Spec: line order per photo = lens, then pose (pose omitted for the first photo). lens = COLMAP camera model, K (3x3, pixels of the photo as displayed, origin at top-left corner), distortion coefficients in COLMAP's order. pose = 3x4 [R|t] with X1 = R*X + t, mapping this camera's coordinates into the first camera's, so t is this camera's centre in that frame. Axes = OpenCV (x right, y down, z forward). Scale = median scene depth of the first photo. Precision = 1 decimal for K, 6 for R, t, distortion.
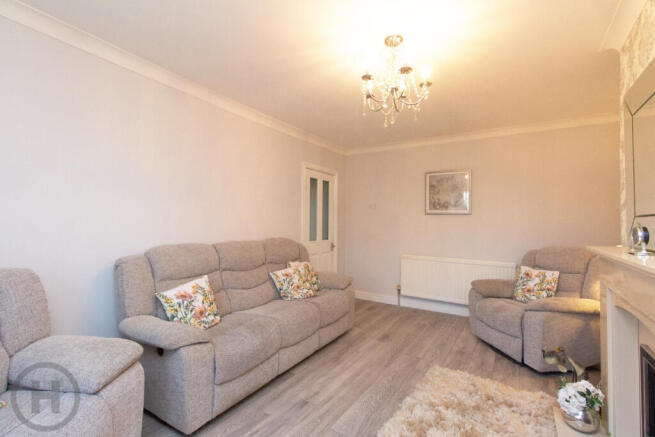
lens RADIAL K [[306.3, 0, 327.2], [0, 306.3, 215.6], [0, 0, 1]] dist [-0.024863, 0.000402]
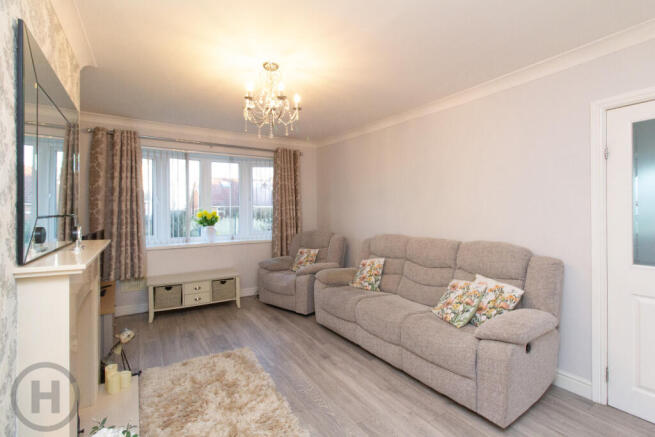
lens RADIAL K [[306.3, 0, 327.2], [0, 306.3, 215.6], [0, 0, 1]] dist [-0.024863, 0.000402]
pose [[-0.444231, -0.000157, -0.895912, 1.030880], [0.017160, 0.999815, -0.008684, 0.013092], [0.895748, -0.019232, -0.444146, 1.493706]]
